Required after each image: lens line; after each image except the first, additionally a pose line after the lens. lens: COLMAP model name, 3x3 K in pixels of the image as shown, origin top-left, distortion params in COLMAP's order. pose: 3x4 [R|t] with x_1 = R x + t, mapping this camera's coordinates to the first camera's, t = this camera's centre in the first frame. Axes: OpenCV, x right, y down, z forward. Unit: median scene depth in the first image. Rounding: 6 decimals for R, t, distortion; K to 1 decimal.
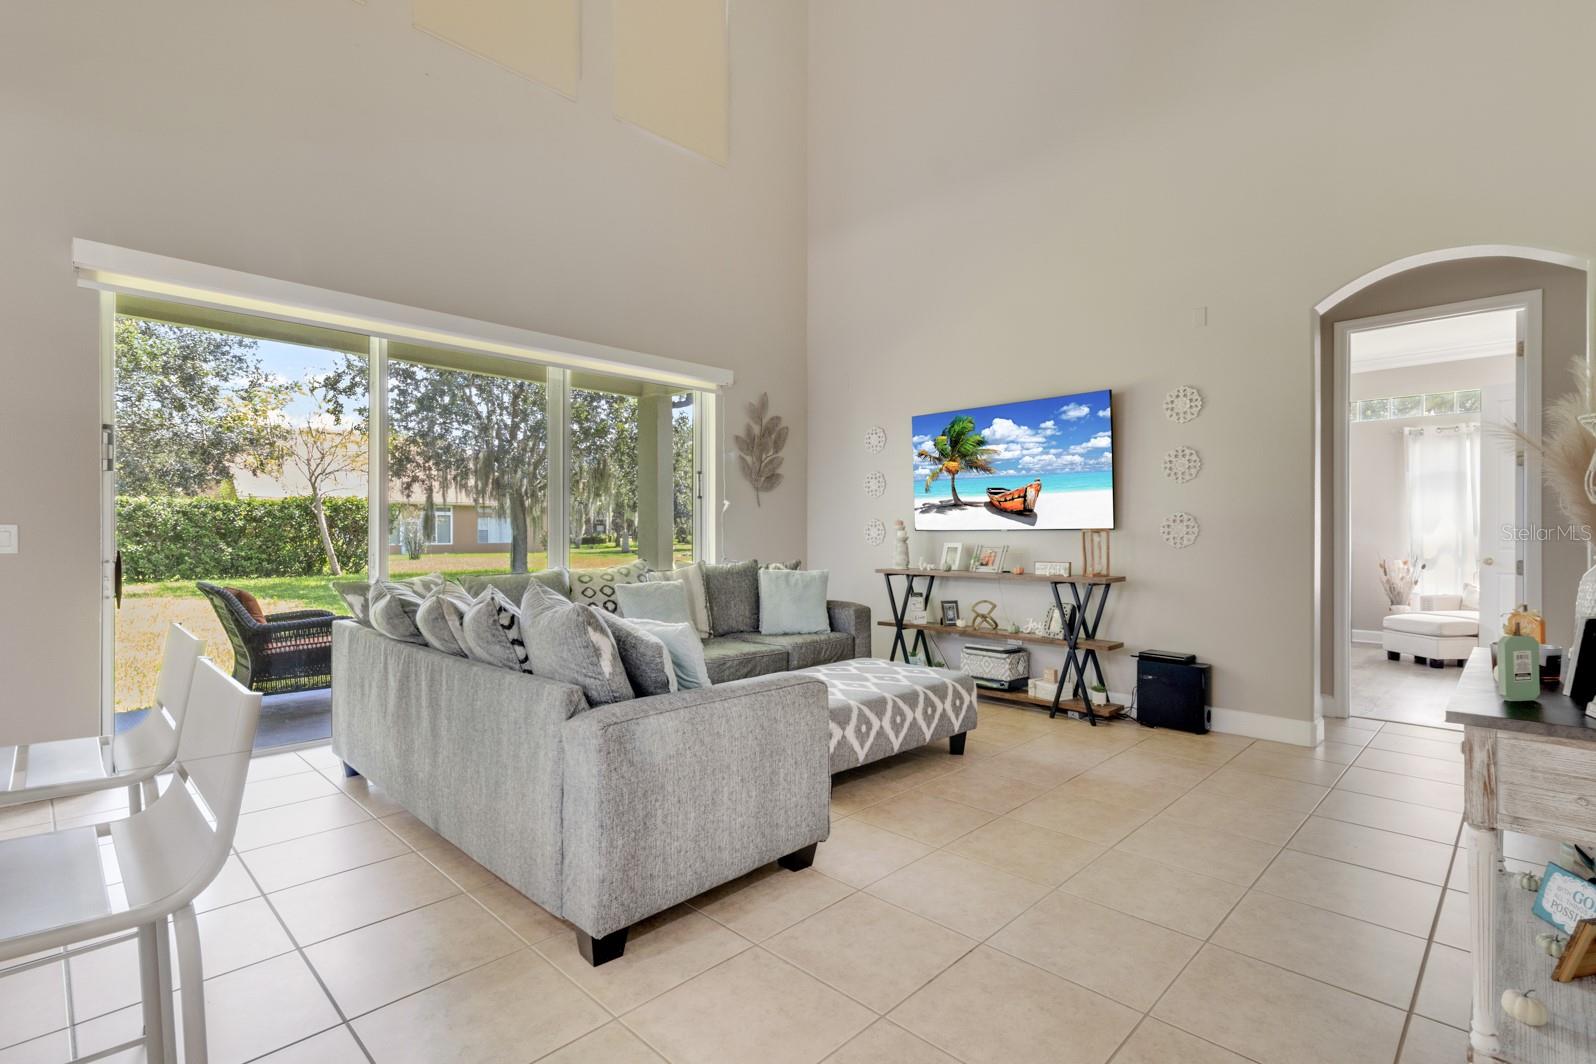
lens RADIAL K [[736.2, 0, 790.0], [0, 736.2, 525.6], [0, 0, 1]] dist [0.025414, 0.000262]
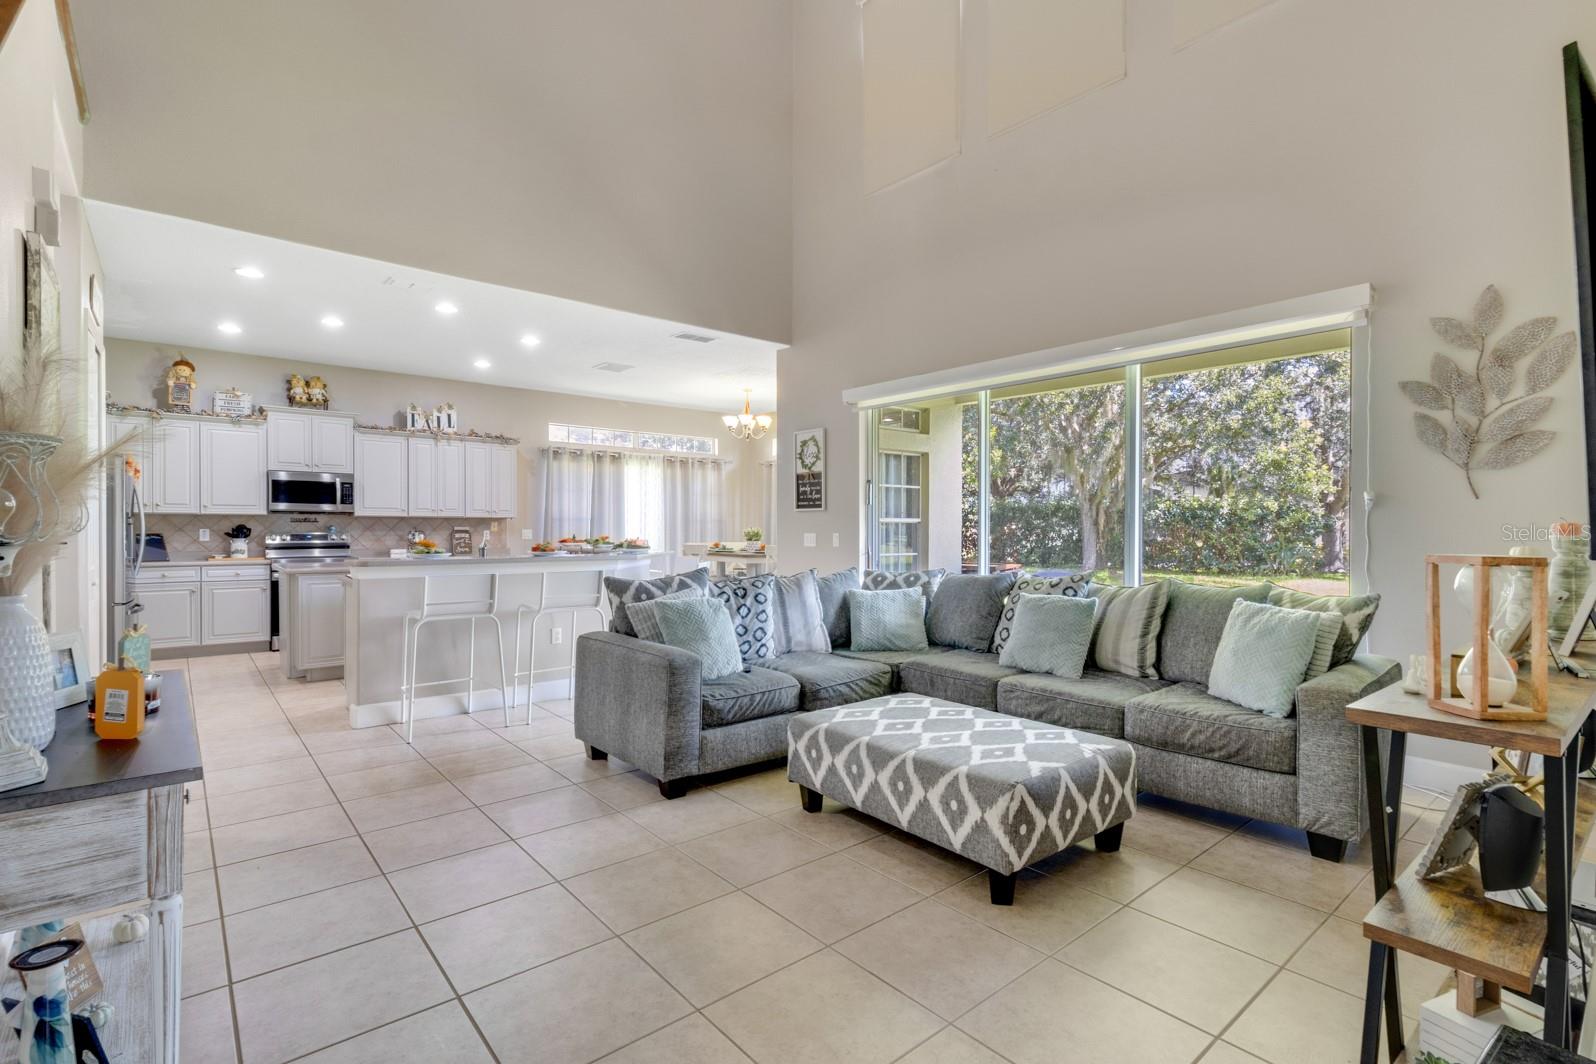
lens RADIAL K [[741.7, 0, 800.6], [0, 741.7, 534.7], [0, 0, 1]] dist [0.011484, -0.000938]
pose [[-0.085680, 0.001145, -0.996322, 0.629684], [-0.006010, 0.999981, 0.001666, 0.000139], [0.996305, 0.006130, -0.085672, 0.654971]]
